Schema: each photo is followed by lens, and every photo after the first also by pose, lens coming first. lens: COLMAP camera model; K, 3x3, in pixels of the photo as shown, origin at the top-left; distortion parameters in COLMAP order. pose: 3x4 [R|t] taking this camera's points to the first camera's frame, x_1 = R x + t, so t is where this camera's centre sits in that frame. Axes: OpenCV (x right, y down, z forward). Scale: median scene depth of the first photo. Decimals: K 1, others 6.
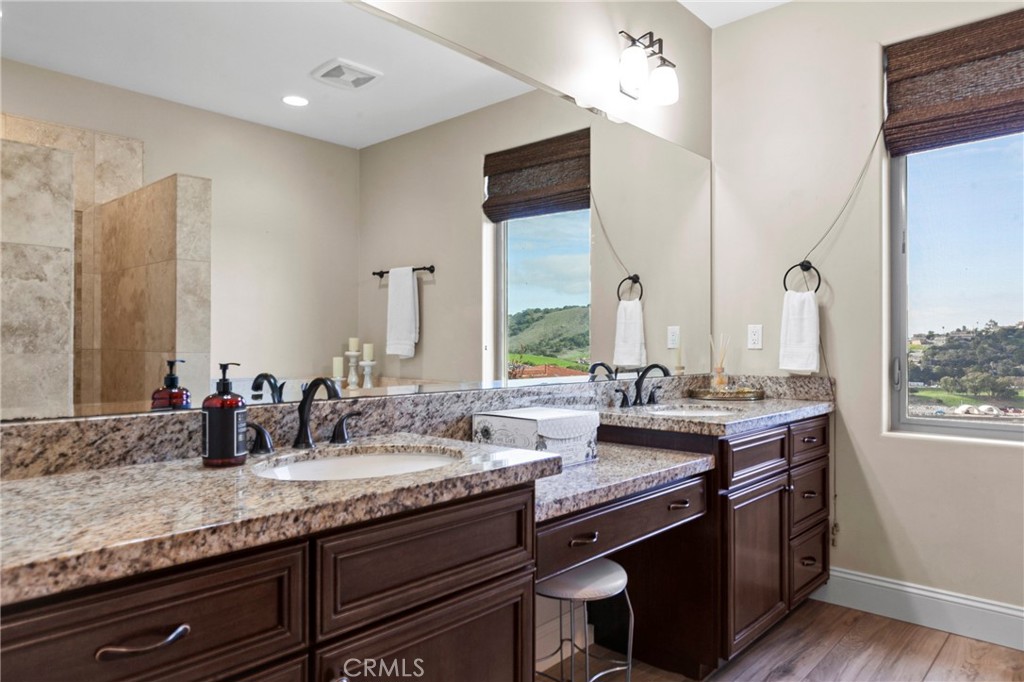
lens RADIAL K [[670.5, 0, 476.9], [0, 670.5, 338.5], [0, 0, 1]] dist [-0.000129, -0.002711]
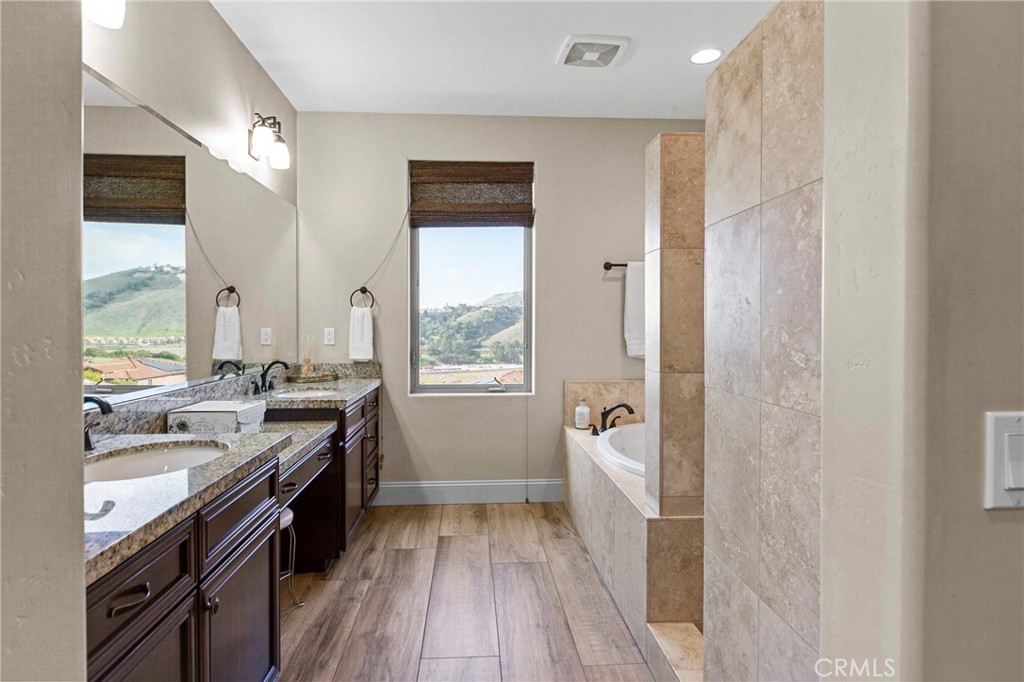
lens RADIAL K [[567.5, 0, 510.0], [0, 567.5, 330.5], [0, 0, 1]] dist [-0.001212, -0.000338]
pose [[0.670555, -0.009307, 0.741801, -0.276296], [-0.005749, 0.999826, 0.017740, -0.046932], [-0.741837, -0.016160, 0.670385, -0.128707]]
